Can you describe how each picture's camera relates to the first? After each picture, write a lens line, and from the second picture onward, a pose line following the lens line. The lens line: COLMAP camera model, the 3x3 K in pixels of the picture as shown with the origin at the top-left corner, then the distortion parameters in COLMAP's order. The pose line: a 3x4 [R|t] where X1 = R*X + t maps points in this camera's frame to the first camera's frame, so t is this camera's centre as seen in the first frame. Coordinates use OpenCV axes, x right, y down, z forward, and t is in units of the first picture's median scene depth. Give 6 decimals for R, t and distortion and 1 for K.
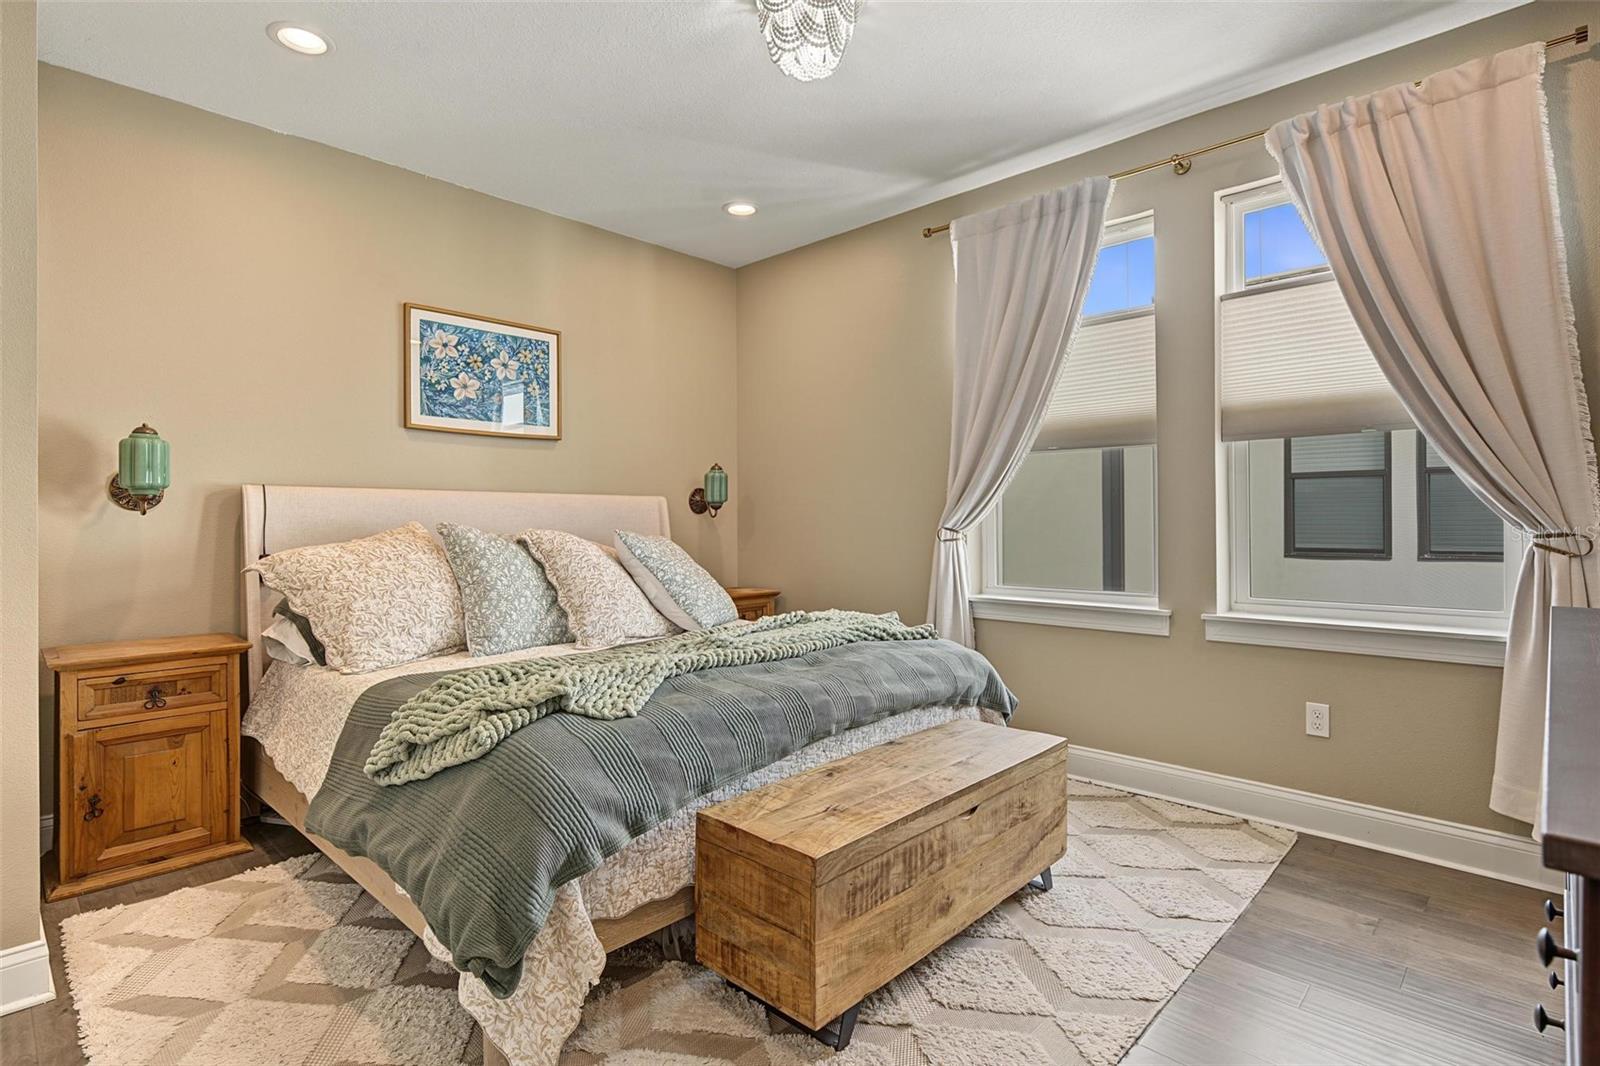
lens RADIAL K [[789.7, 0, 792.6], [0, 789.7, 527.7], [0, 0, 1]] dist [0.017147, 0.000252]
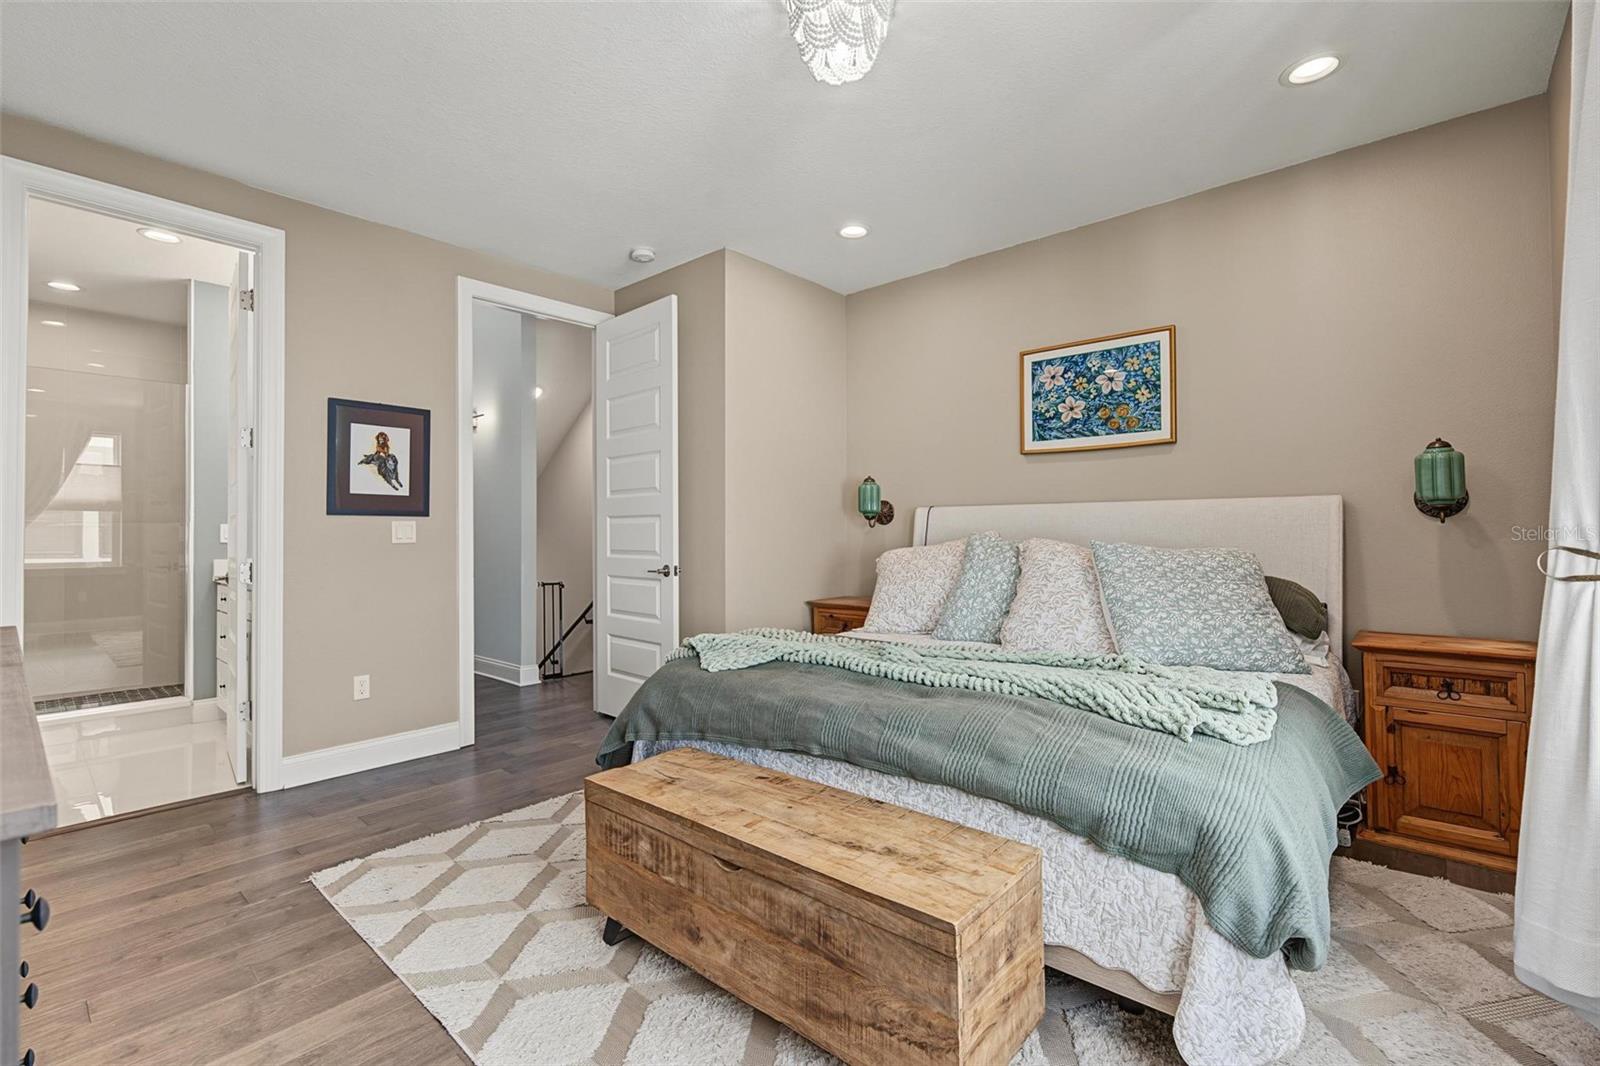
lens RADIAL K [[701.0, 0, 792.5], [0, 701.0, 533.2], [0, 0, 1]] dist [-0.005087, -0.000333]
pose [[0.042837, 0.006950, -0.999058, 0.561725], [-0.002992, 0.999972, 0.006828, -0.009906], [0.999078, 0.002696, 0.042856, 0.579354]]
